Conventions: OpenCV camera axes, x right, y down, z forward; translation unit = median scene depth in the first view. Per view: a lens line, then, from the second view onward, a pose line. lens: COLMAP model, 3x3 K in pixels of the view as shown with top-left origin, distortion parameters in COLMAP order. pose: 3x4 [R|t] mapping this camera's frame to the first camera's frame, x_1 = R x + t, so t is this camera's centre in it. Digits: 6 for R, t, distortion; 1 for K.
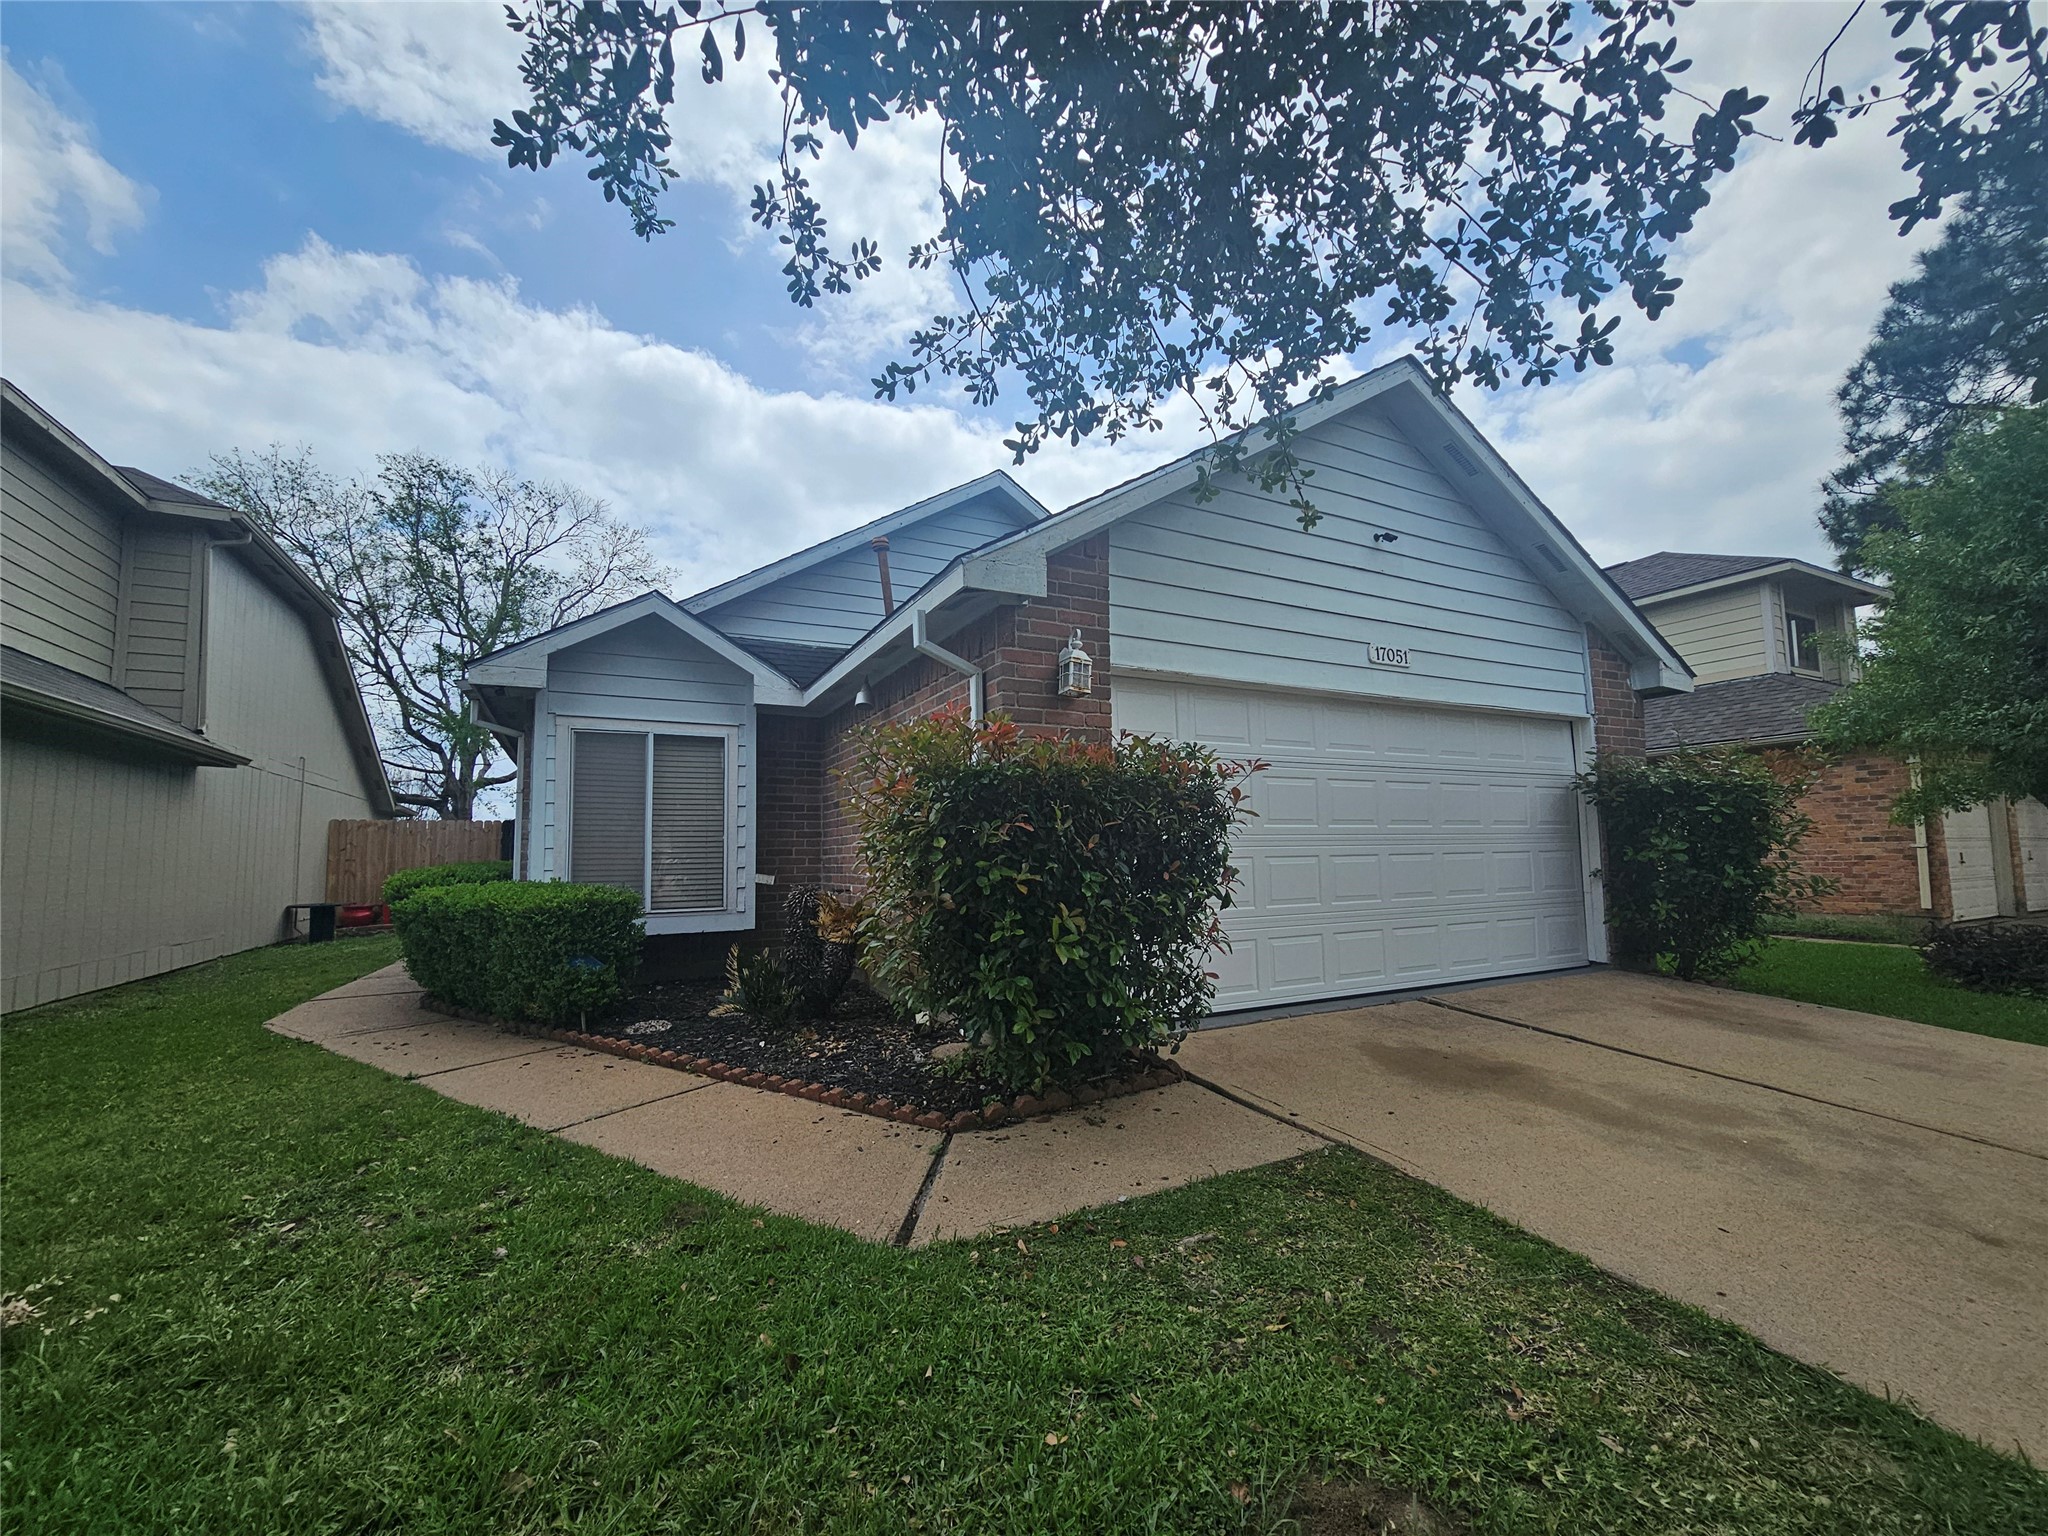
lens RADIAL K [[847.3, 0, 1032.0], [0, 847.3, 799.3], [0, 0, 1]] dist [-0.001424, -0.000111]
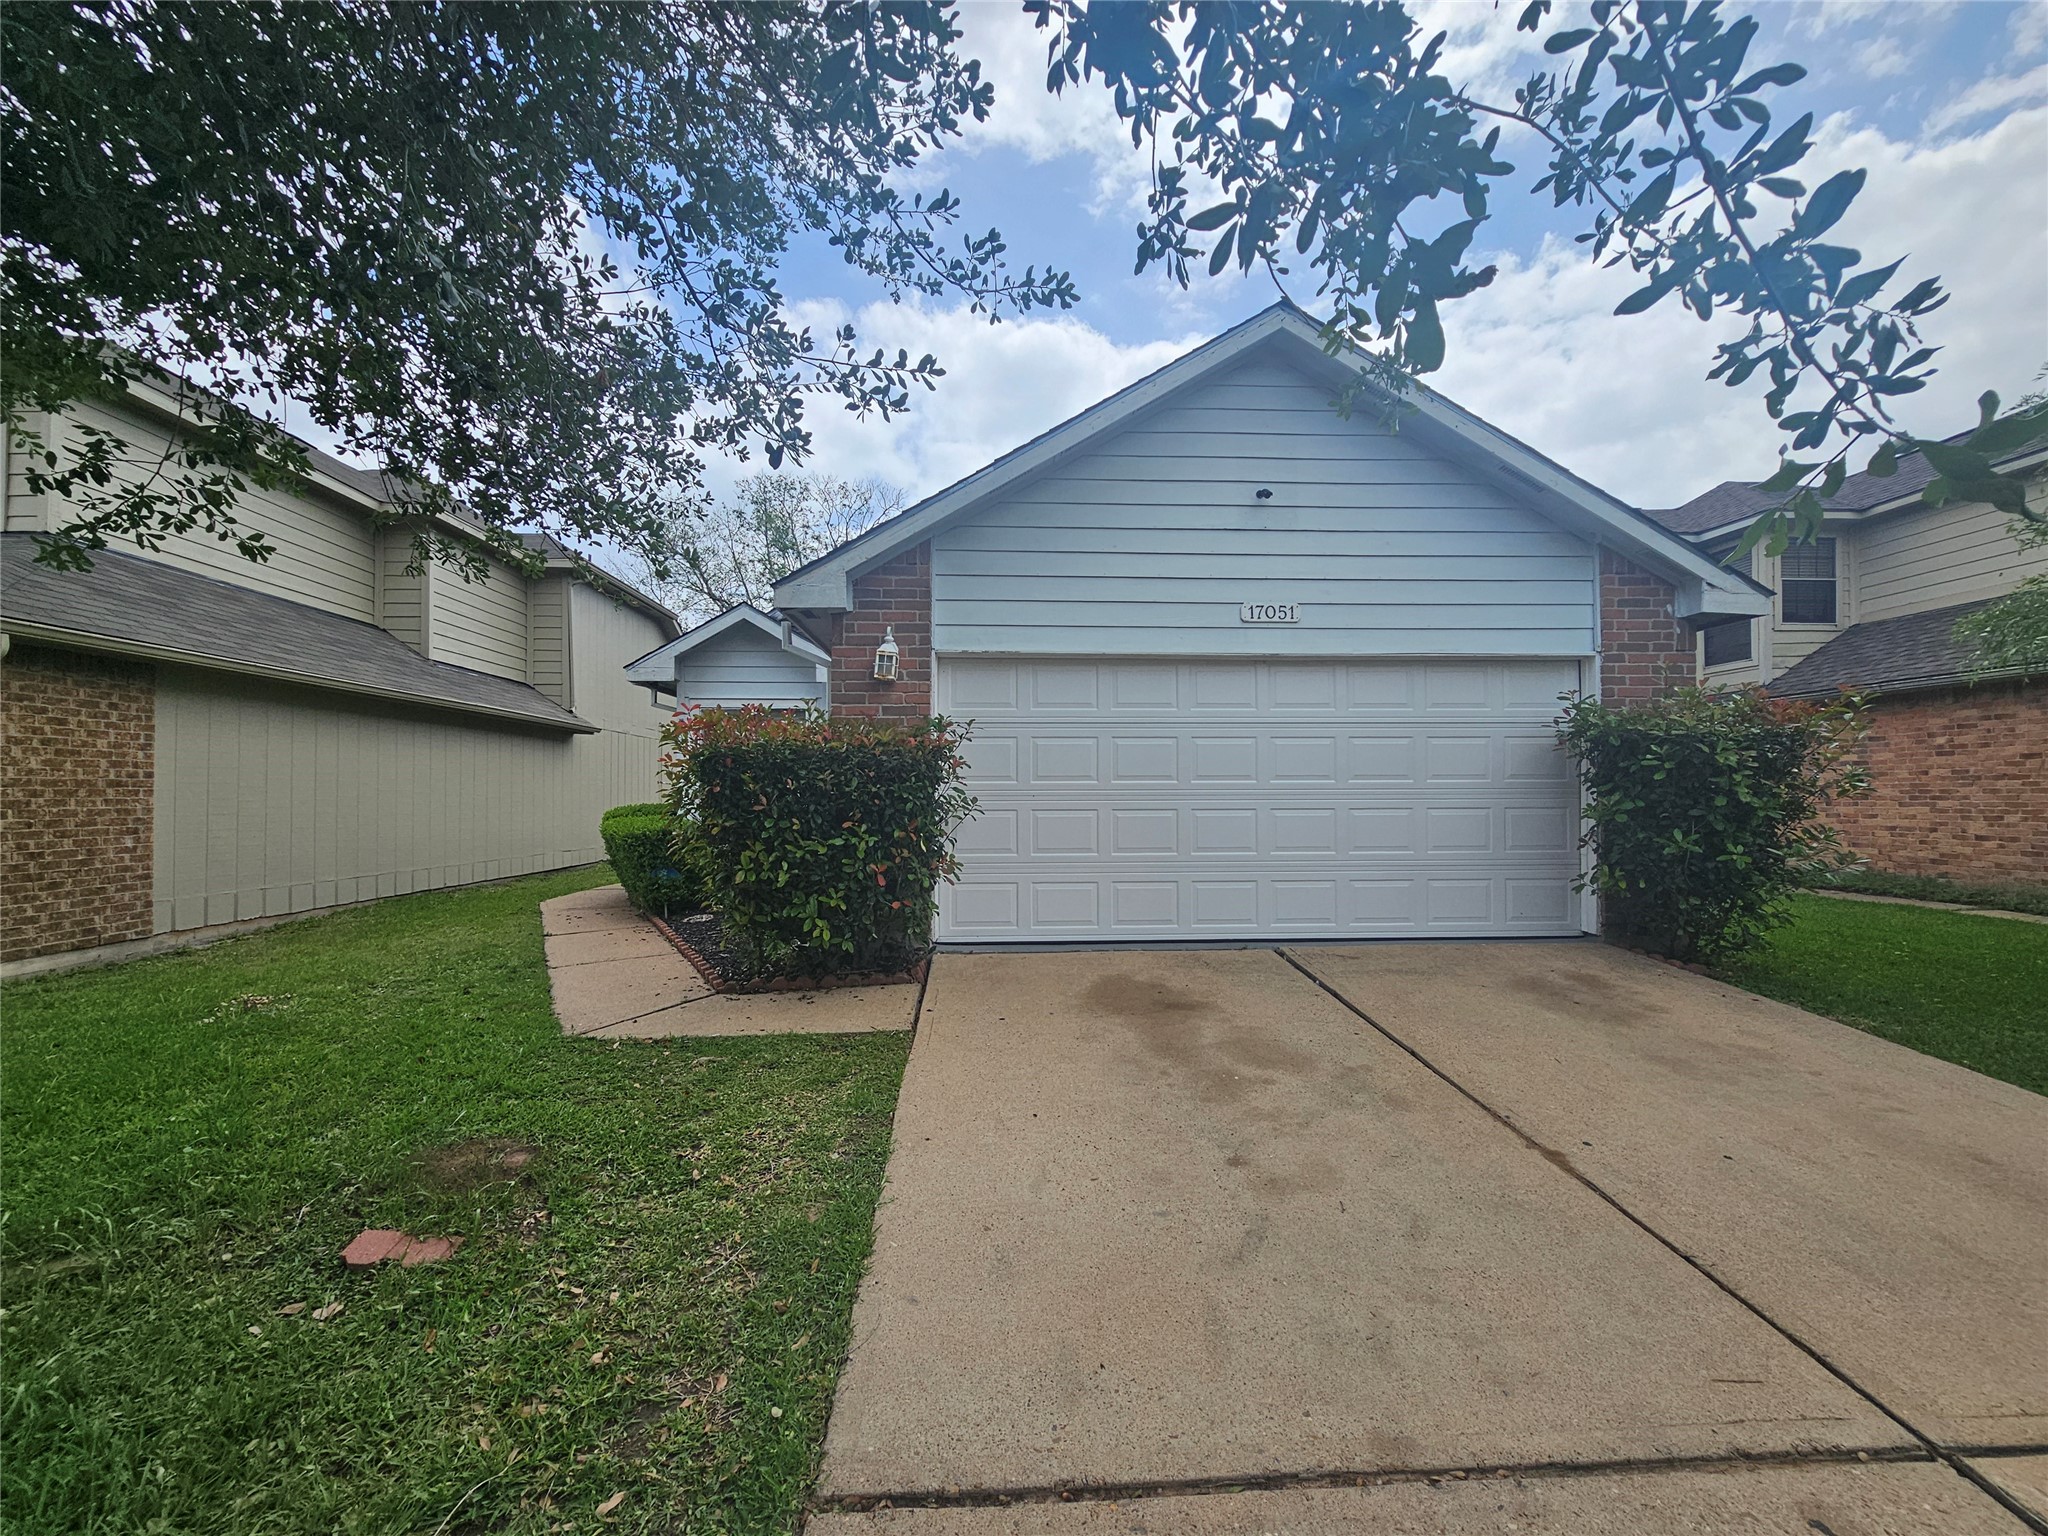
lens RADIAL K [[847.3, 0, 1013.2], [0, 847.3, 778.9], [0, 0, 1]] dist [-0.001424, -0.000111]
pose [[0.903676, 0.002624, -0.428209, 0.504198], [0.015081, 0.999166, 0.037947, -0.012198], [0.427952, -0.040750, 0.902882, -0.044546]]
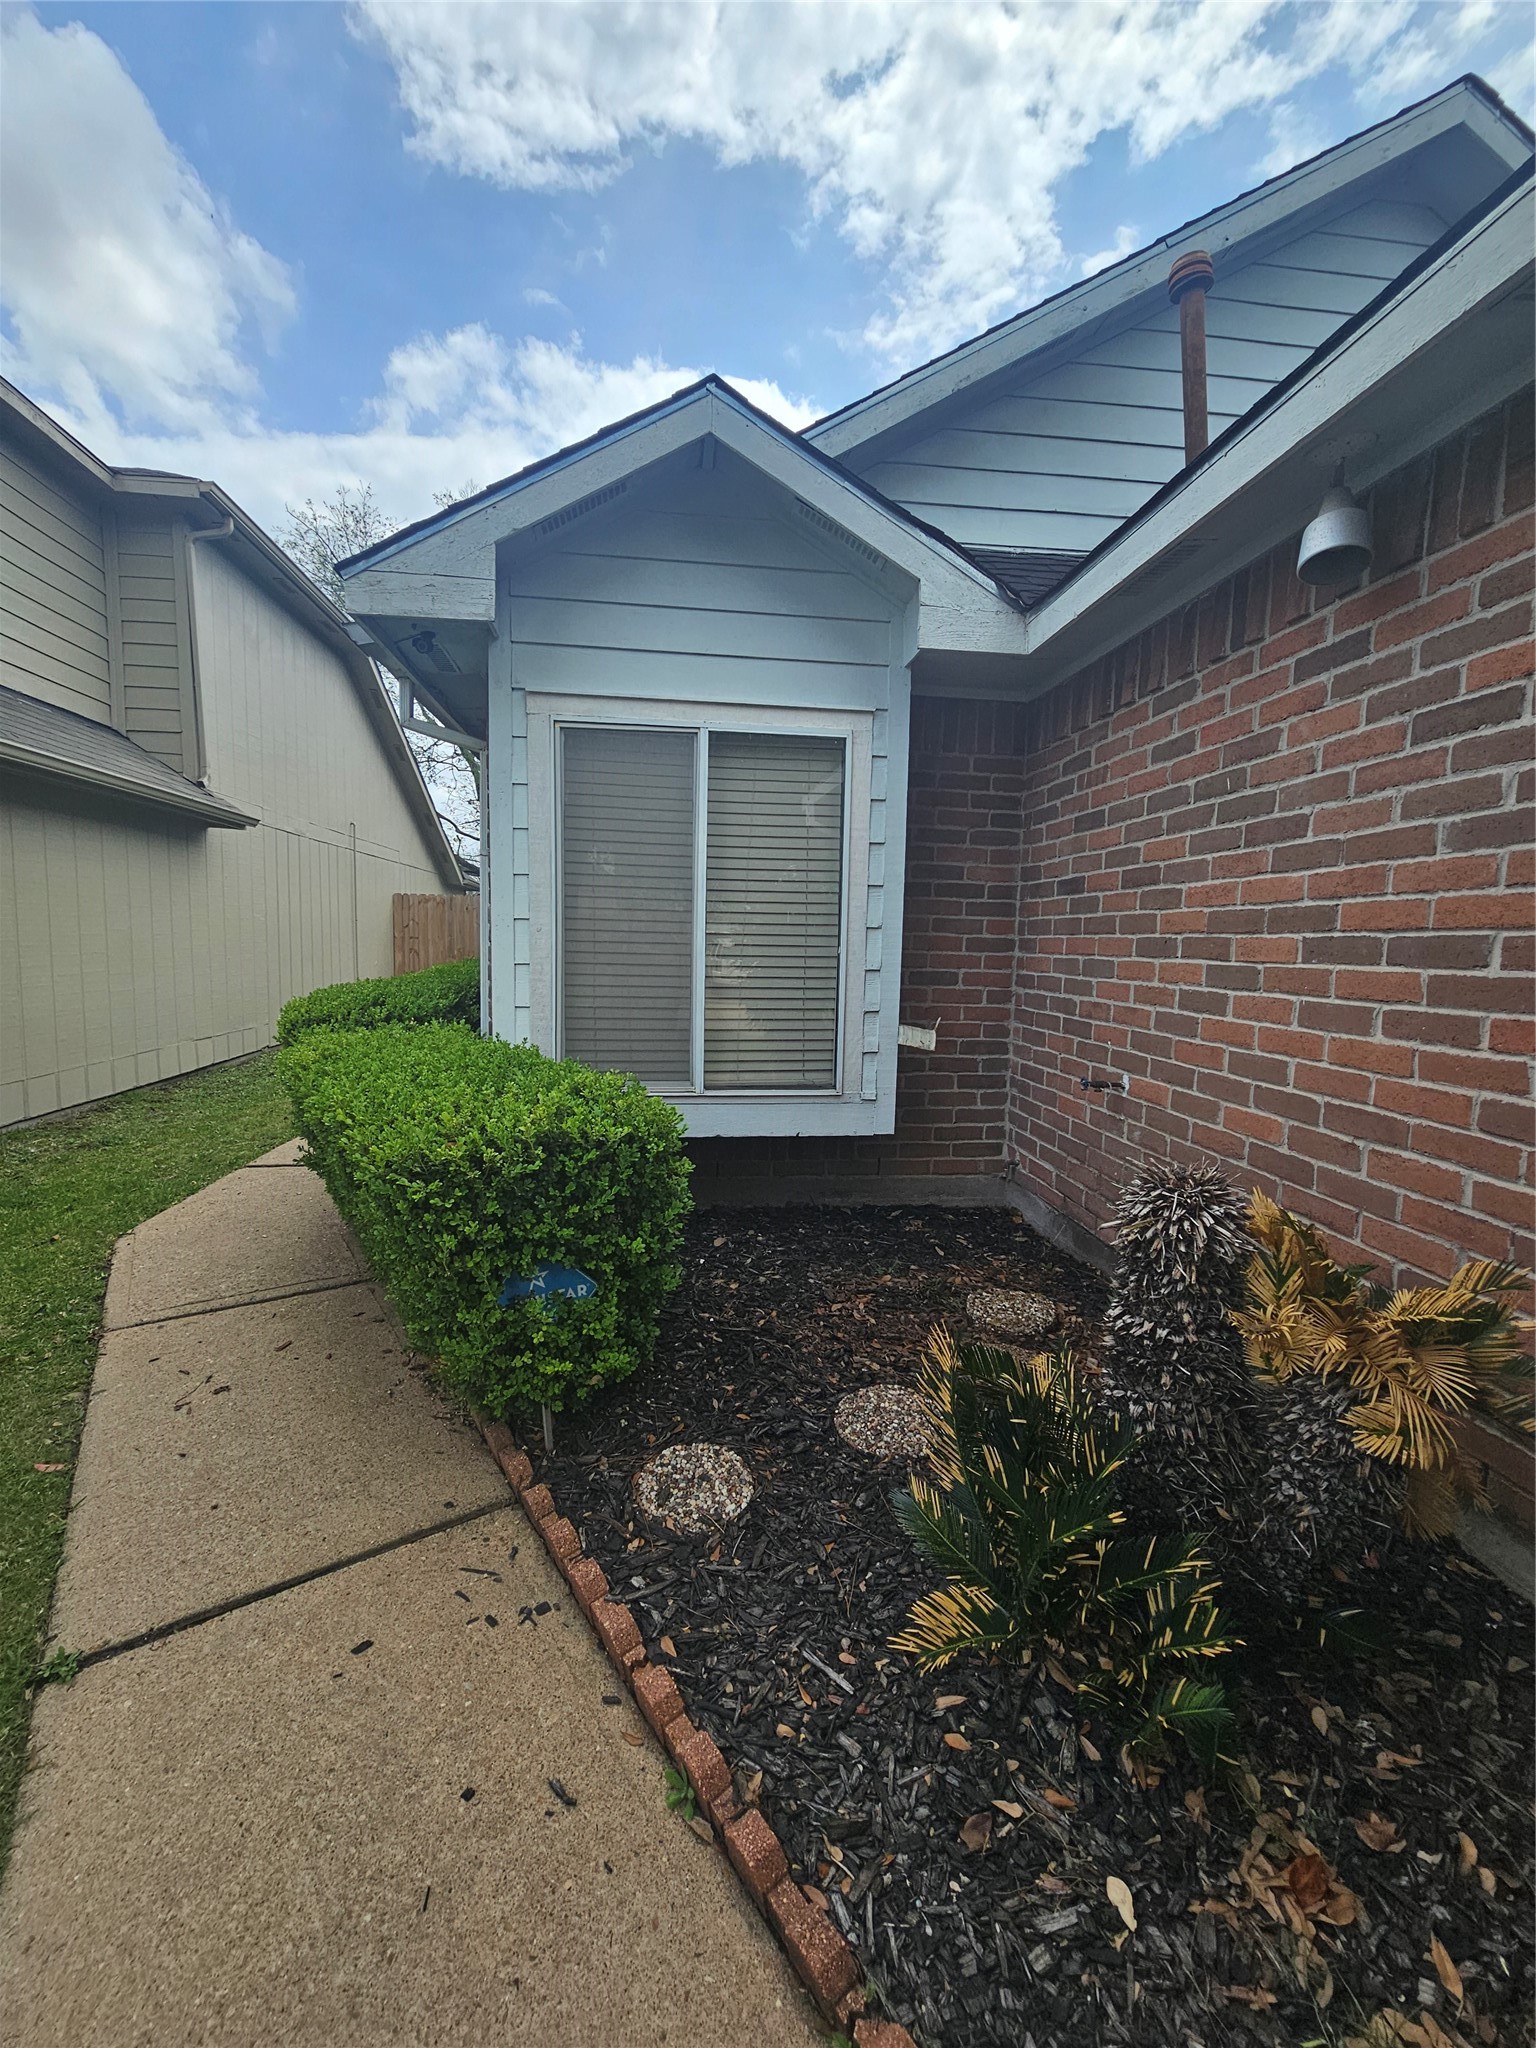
lens RADIAL K [[847.3, 0, 756.6], [0, 847.3, 1015.6], [0, 0, 1]] dist [-0.001424, -0.000111]
pose [[0.932102, 0.067306, -0.355888, -0.239650], [-0.009133, 0.986638, 0.162674, 0.003011], [0.362081, -0.148378, 0.920261, 0.543636]]
